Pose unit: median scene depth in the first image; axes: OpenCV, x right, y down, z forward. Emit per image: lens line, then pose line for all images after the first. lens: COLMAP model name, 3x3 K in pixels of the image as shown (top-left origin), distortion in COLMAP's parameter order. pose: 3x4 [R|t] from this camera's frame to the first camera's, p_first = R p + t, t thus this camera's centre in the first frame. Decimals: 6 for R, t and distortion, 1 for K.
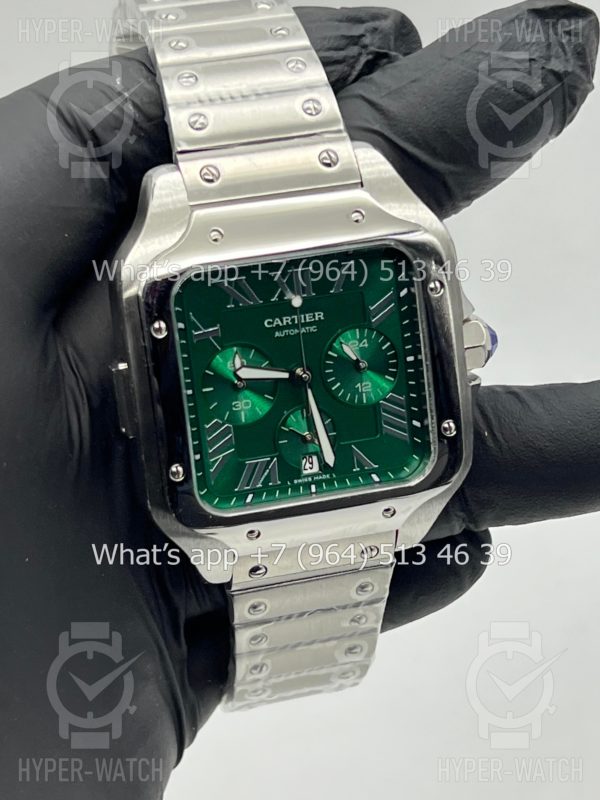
lens RADIAL K [[1926.1, 0, 307.8], [0, 1926.1, 426.6], [0, 0, 1]] dist [0.208388, 0.000000]
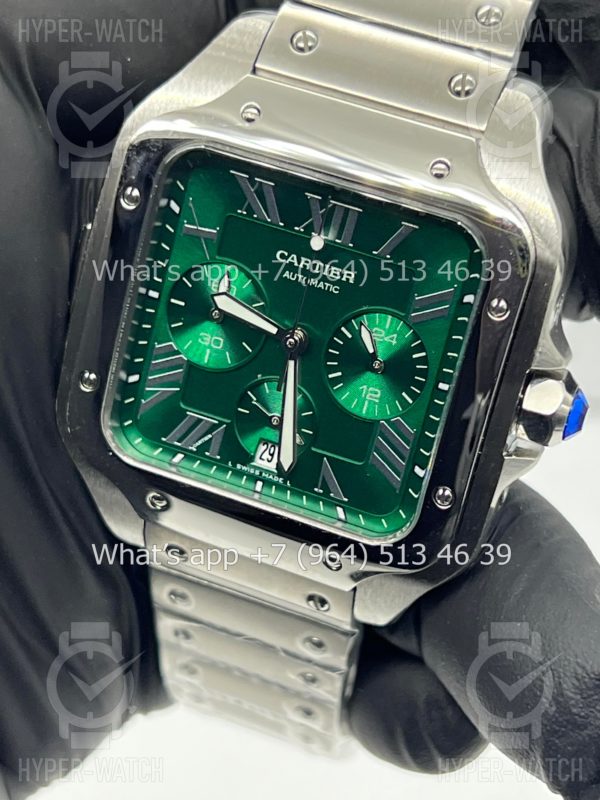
lens RADIAL K [[1926.1, 0, 298.1], [0, 1926.1, 405.7], [0, 0, 1]] dist [0.208388, 0.000000]
pose [[0.810274, 0.439402, -0.387792, 0.293005], [-0.428224, 0.895656, 0.120101, -0.092545], [0.400101, 0.068747, 0.913889, 0.327854]]
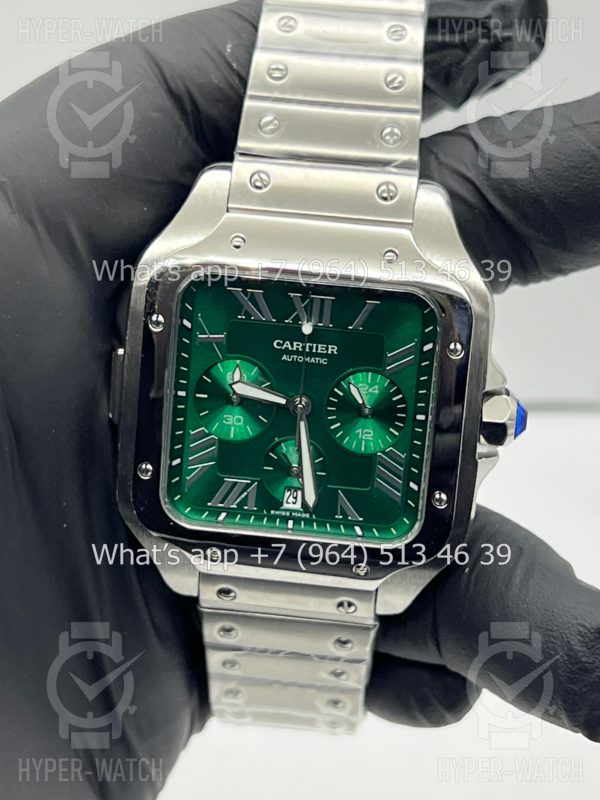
lens RADIAL K [[1926.1, 0, 297.4], [0, 1926.1, 399.9], [0, 0, 1]] dist [0.208388, 0.000000]
pose [[0.934083, 0.242152, -0.262394, 0.243928], [-0.247640, 0.968772, 0.012474, -0.040621], [0.257221, 0.053327, 0.964880, 0.078896]]
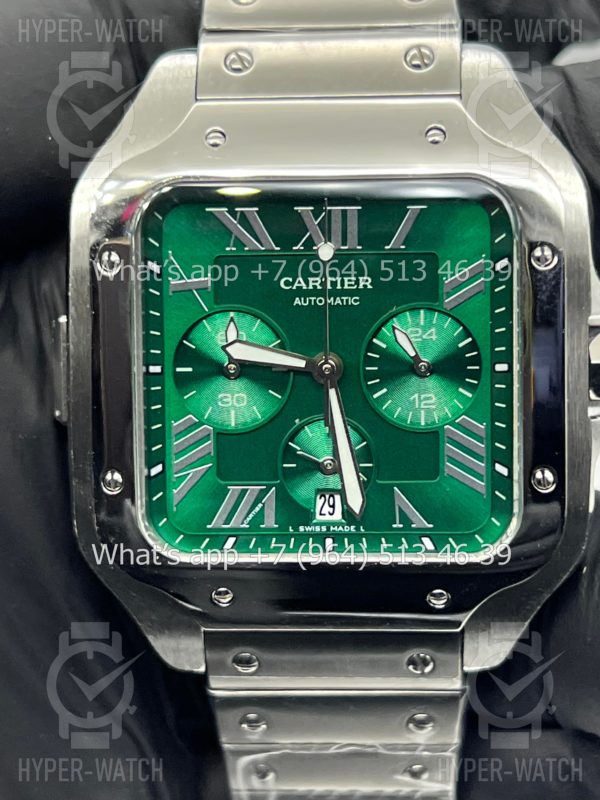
lens RADIAL K [[1926.1, 0, 302.4], [0, 1926.1, 393.9], [0, 0, 1]] dist [0.208388, 0.000000]
pose [[0.952898, 0.117879, -0.279445, 0.173963], [-0.152721, 0.982535, -0.106308, 0.053538], [0.262033, 0.143978, 0.954258, 0.366022]]
